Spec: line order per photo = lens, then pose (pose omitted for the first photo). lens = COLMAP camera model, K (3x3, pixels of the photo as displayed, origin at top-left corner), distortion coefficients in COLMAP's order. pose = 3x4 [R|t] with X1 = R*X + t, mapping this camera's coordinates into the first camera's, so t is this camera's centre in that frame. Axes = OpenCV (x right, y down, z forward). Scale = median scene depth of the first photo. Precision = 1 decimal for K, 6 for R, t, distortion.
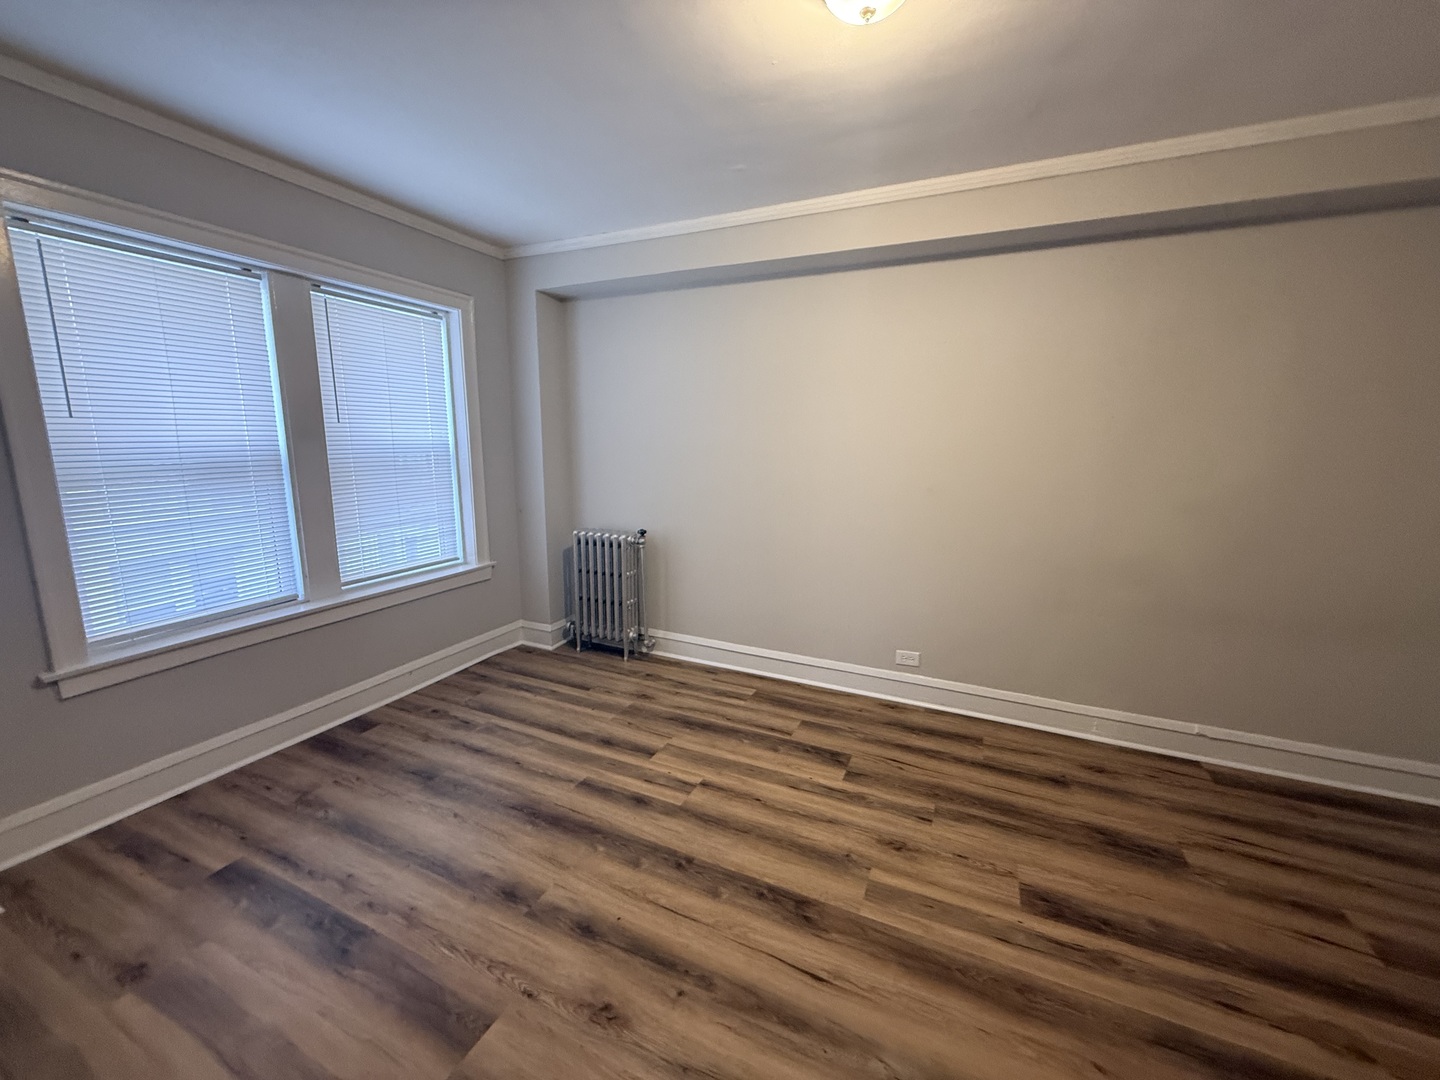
lens RADIAL K [[573.7, 0, 717.3], [0, 573.7, 539.1], [0, 0, 1]] dist [-0.000257, -0.000256]
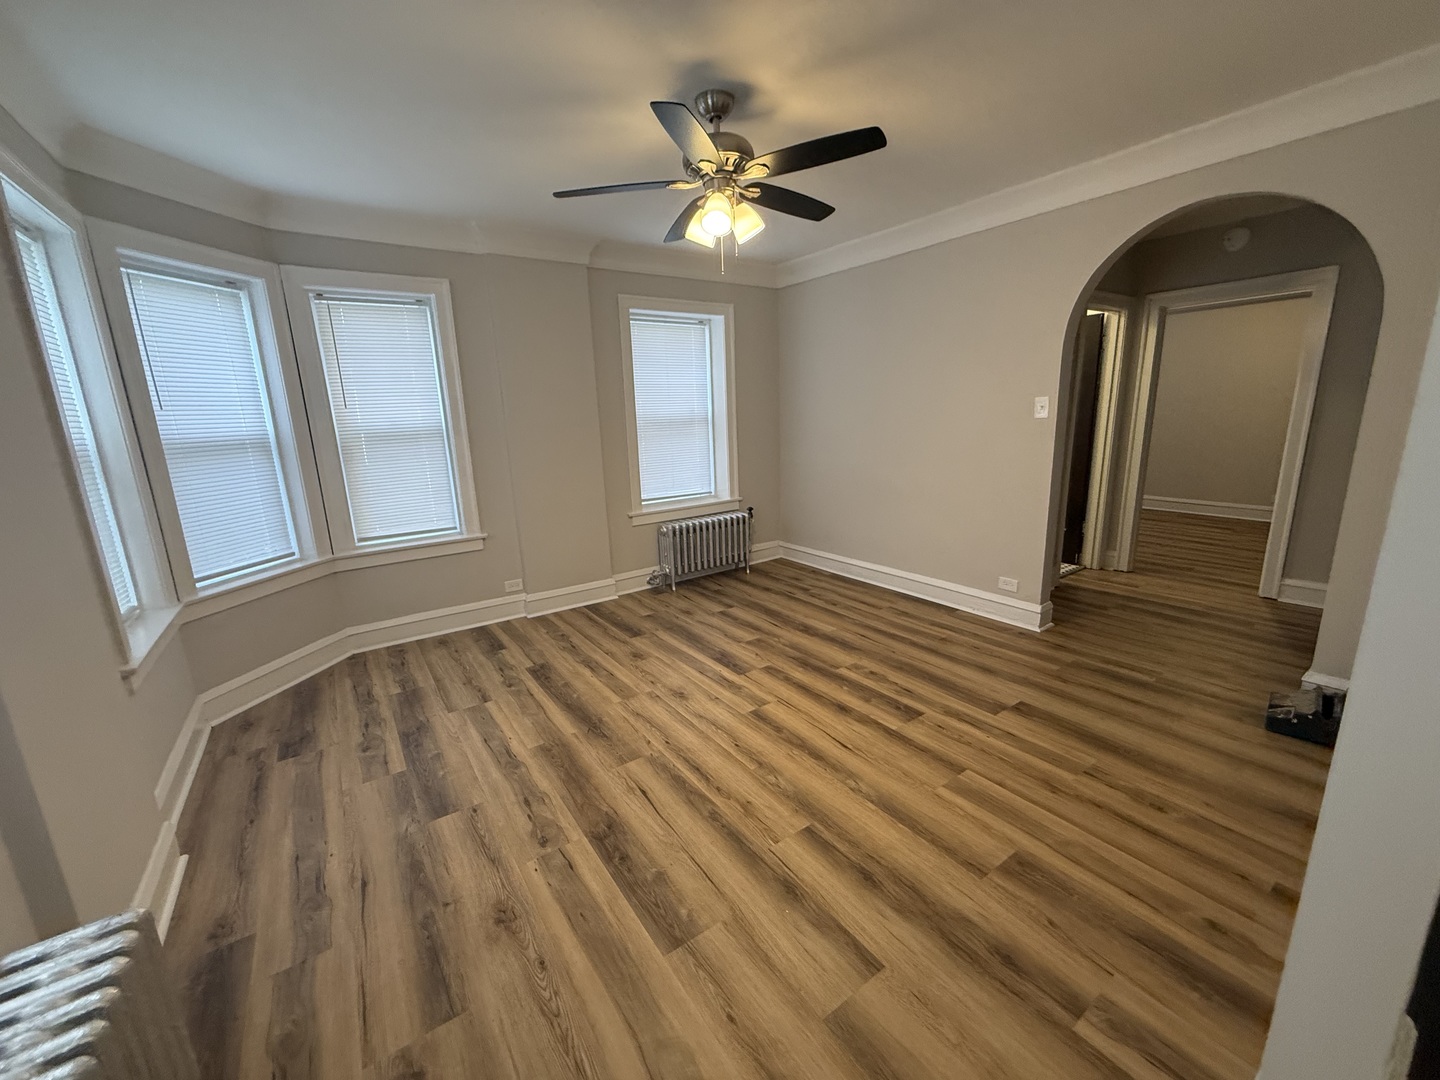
lens RADIAL K [[573.7, 0, 717.3], [0, 573.7, 539.1], [0, 0, 1]] dist [-0.000257, -0.000256]
pose [[-0.859629, -0.094561, 0.502091, -0.761793], [0.114190, 0.922305, 0.369207, -0.171110], [-0.497994, 0.374715, -0.782043, 1.003735]]
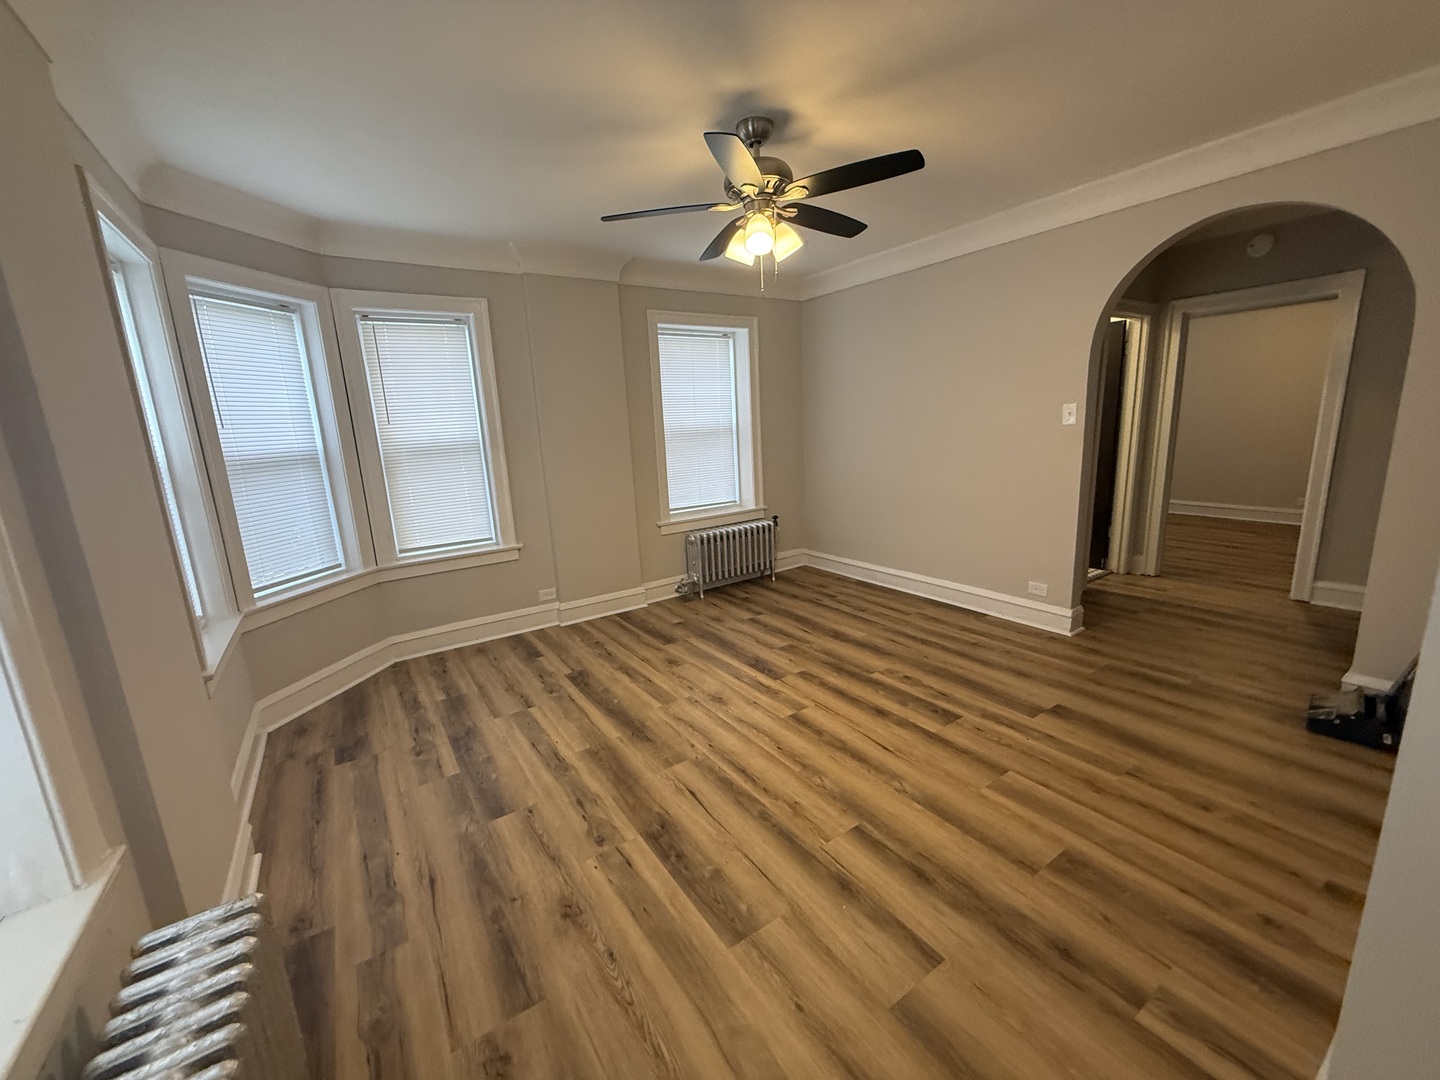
lens RADIAL K [[573.9, 0, 717.2], [0, 573.9, 538.1], [0, 0, 1]] dist [-0.000803, 0.000371]
pose [[-0.850708, -0.077035, 0.519962, -0.724482], [0.130112, 0.927558, 0.350297, -0.188306], [-0.509280, 0.365654, -0.779058, 1.065520]]
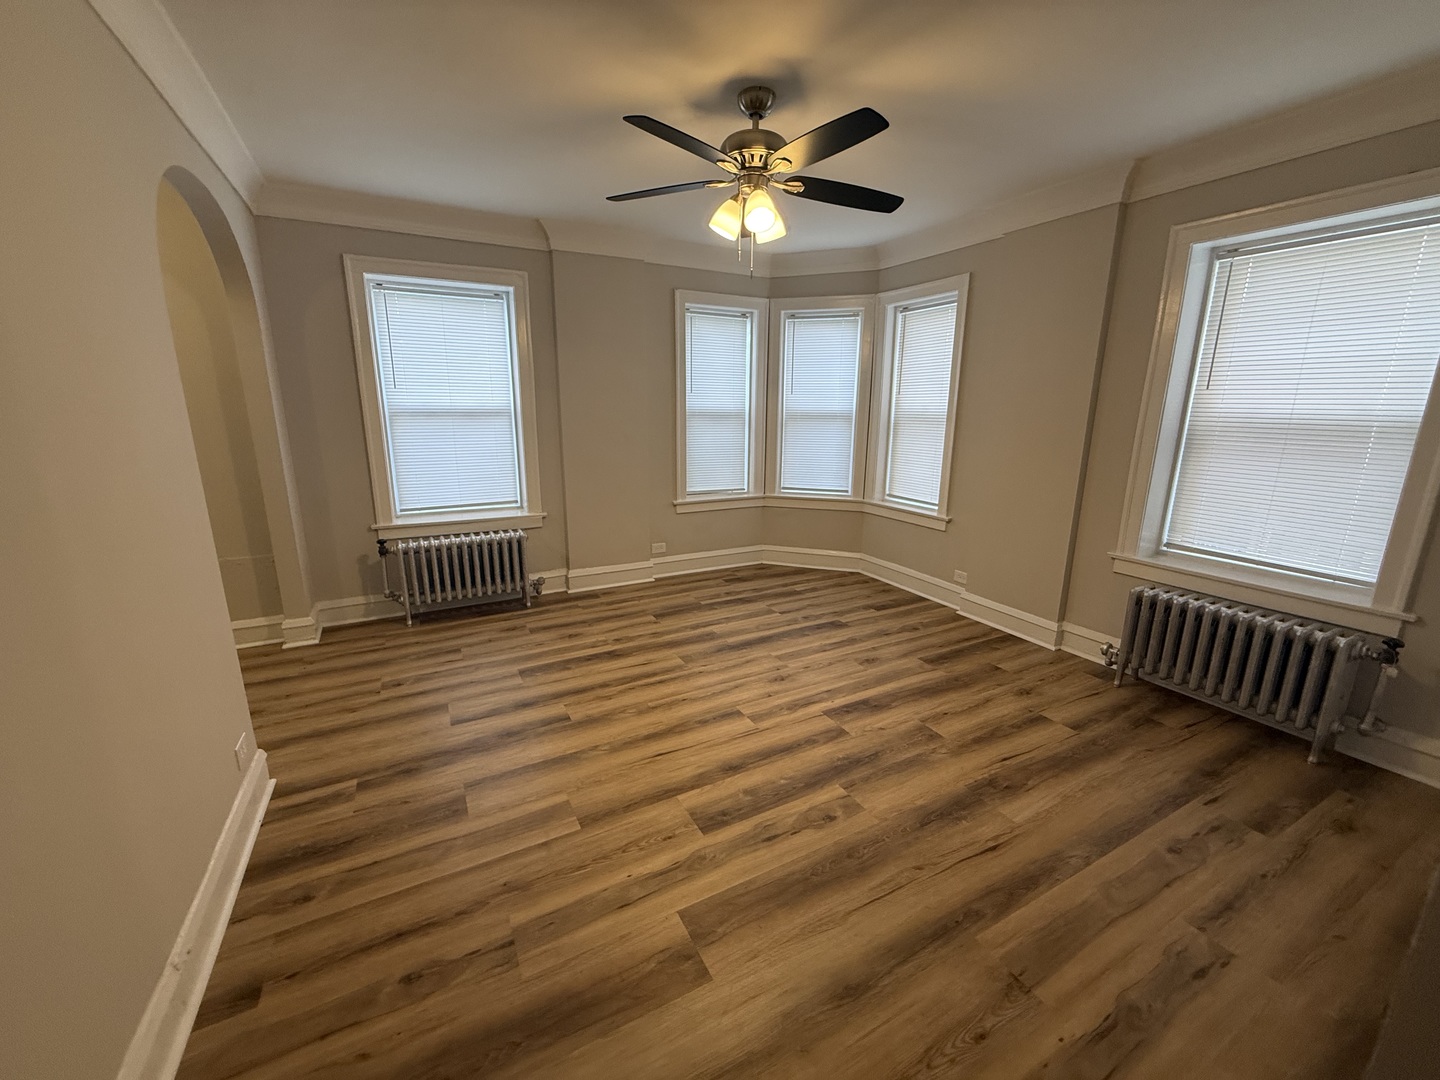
lens RADIAL K [[573.7, 0, 717.3], [0, 573.7, 539.1], [0, 0, 1]] dist [-0.000257, -0.000256]
pose [[0.604831, -0.190907, 0.773133, -1.179019], [0.141295, 0.981163, 0.131739, 0.132410], [-0.783719, 0.029560, 0.620412, -0.736406]]
